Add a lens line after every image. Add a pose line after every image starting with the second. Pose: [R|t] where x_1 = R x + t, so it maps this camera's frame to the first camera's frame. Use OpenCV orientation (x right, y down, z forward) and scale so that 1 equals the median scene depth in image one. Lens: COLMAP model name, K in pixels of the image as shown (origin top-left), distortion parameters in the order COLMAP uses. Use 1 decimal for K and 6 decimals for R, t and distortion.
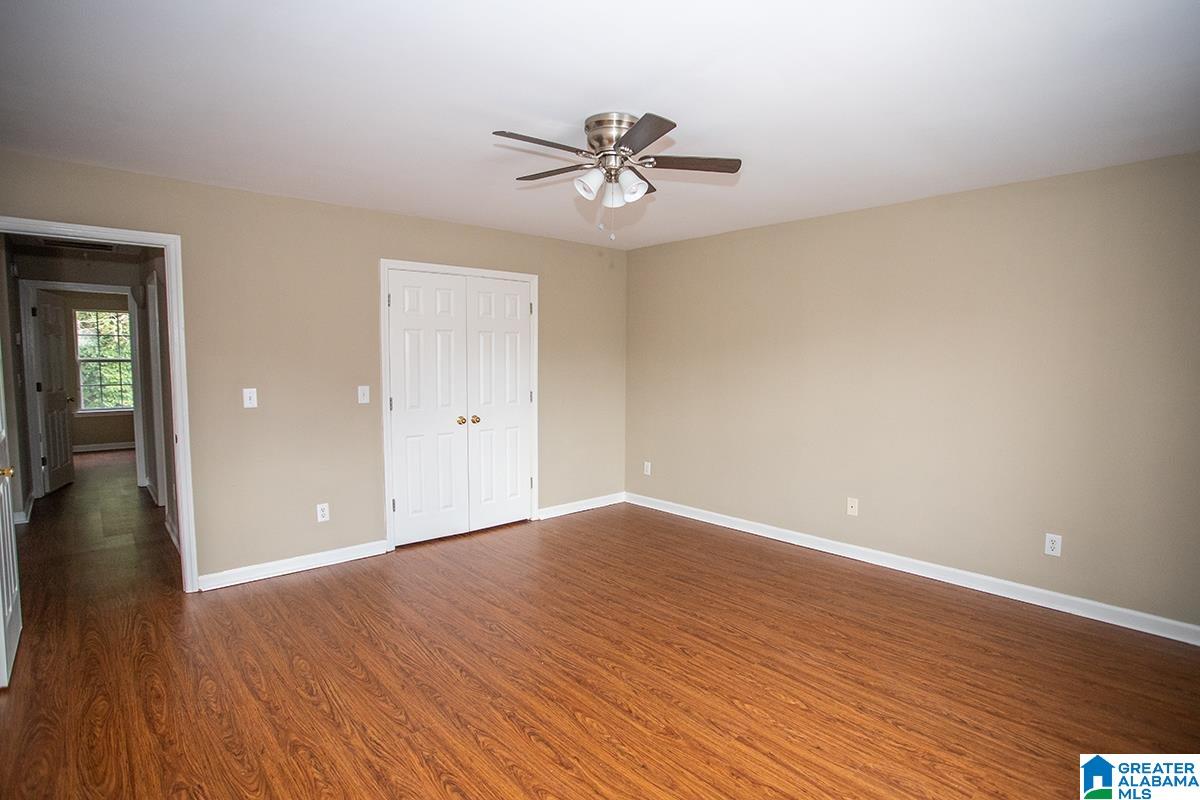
lens RADIAL K [[597.6, 0, 608.5], [0, 597.6, 400.9], [0, 0, 1]] dist [-0.076854, 0.031038]
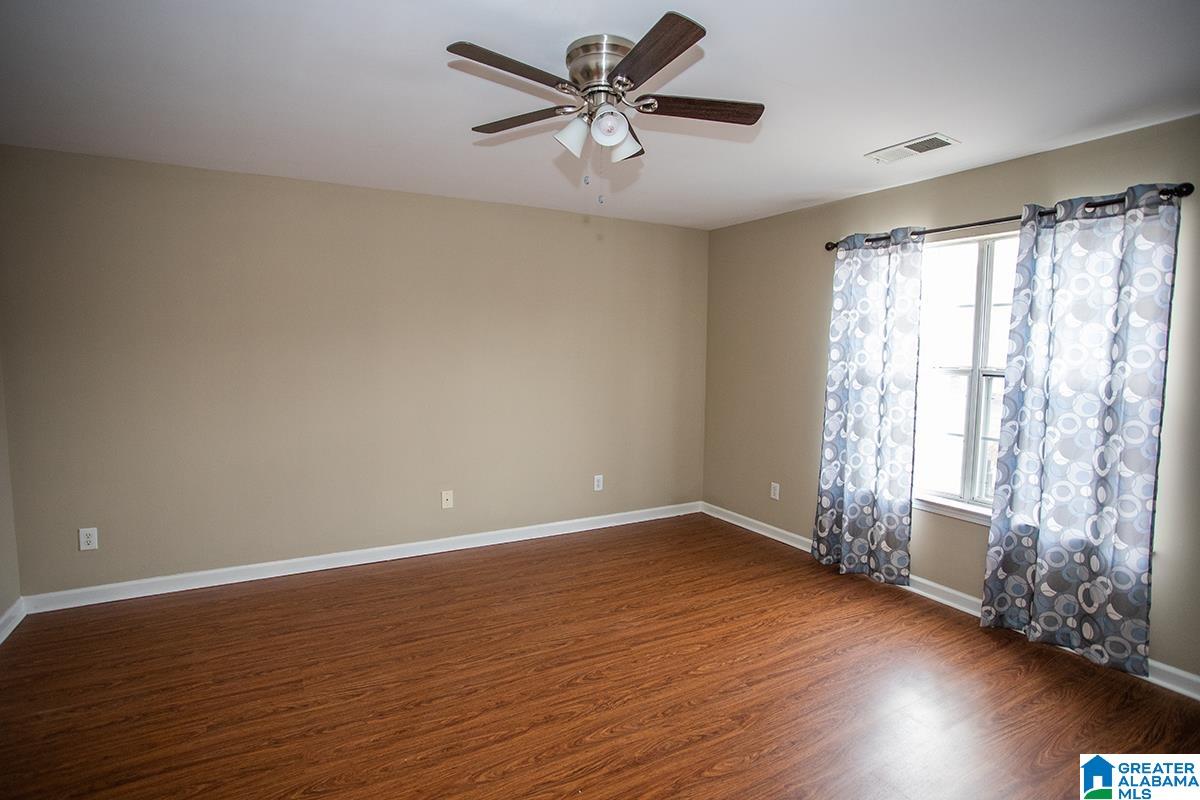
lens RADIAL K [[597.6, 0, 608.5], [0, 597.6, 400.9], [0, 0, 1]] dist [-0.076854, 0.031038]
pose [[0.218797, -0.087030, 0.971882, -0.630127], [0.059572, 0.995348, 0.075720, -0.055467], [-0.973950, 0.041330, 0.222964, 0.685067]]
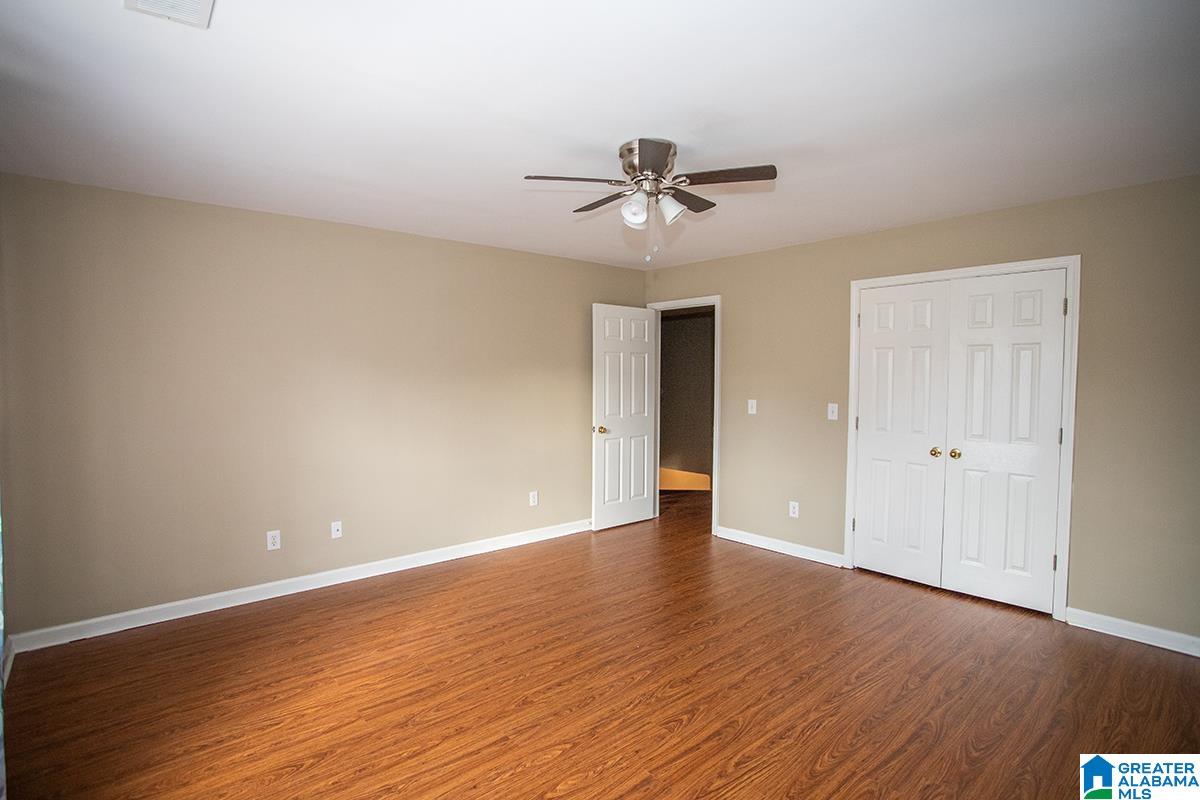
lens RADIAL K [[597.6, 0, 608.5], [0, 597.6, 400.9], [0, 0, 1]] dist [-0.076854, 0.031038]
pose [[-0.024256, 0.035758, -0.999066, 0.860975], [-0.073295, 0.996607, 0.037449, -0.052460], [0.997015, 0.074134, -0.021553, 0.804341]]
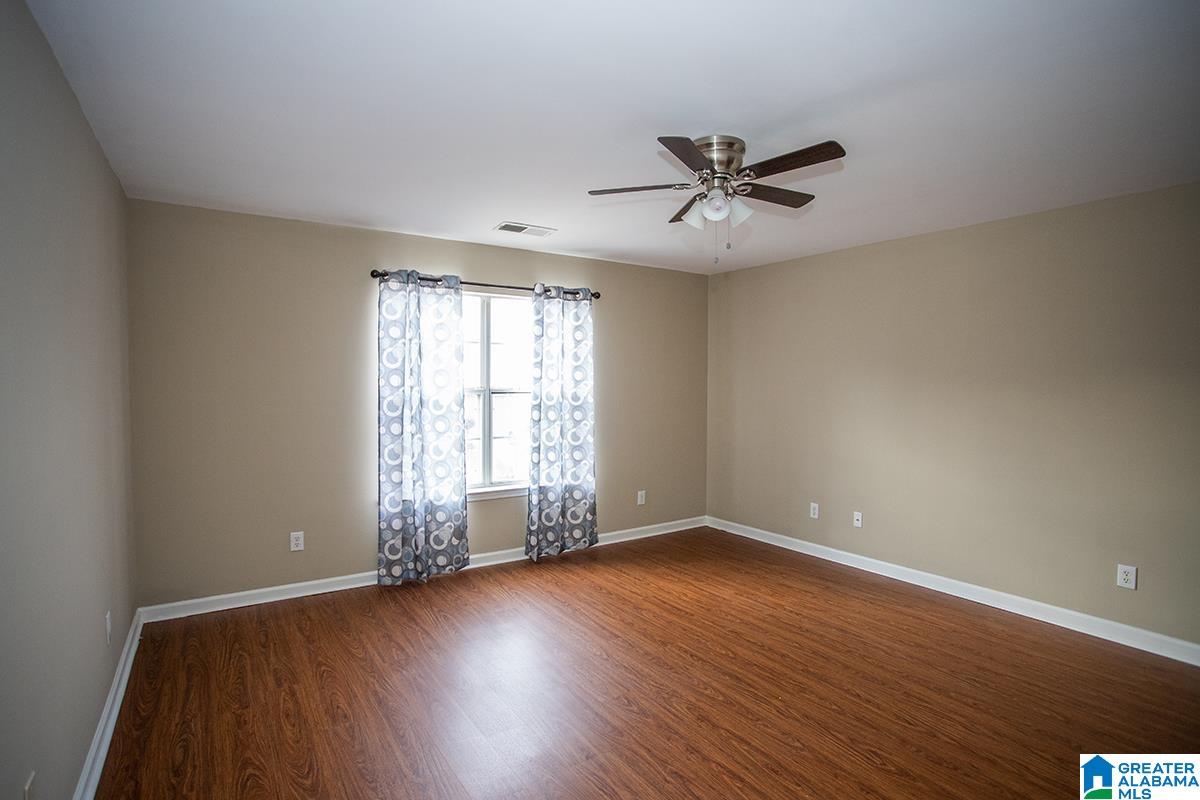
lens RADIAL K [[591.1, 0, 587.5], [0, 591.1, 413.5], [0, 0, 1]] dist [-0.037043, -0.000220]
pose [[-0.986023, -0.020292, 0.165367, 0.044384], [0.001905, 0.991117, 0.132980, -0.128044], [-0.166596, 0.131436, -0.977226, 1.664830]]
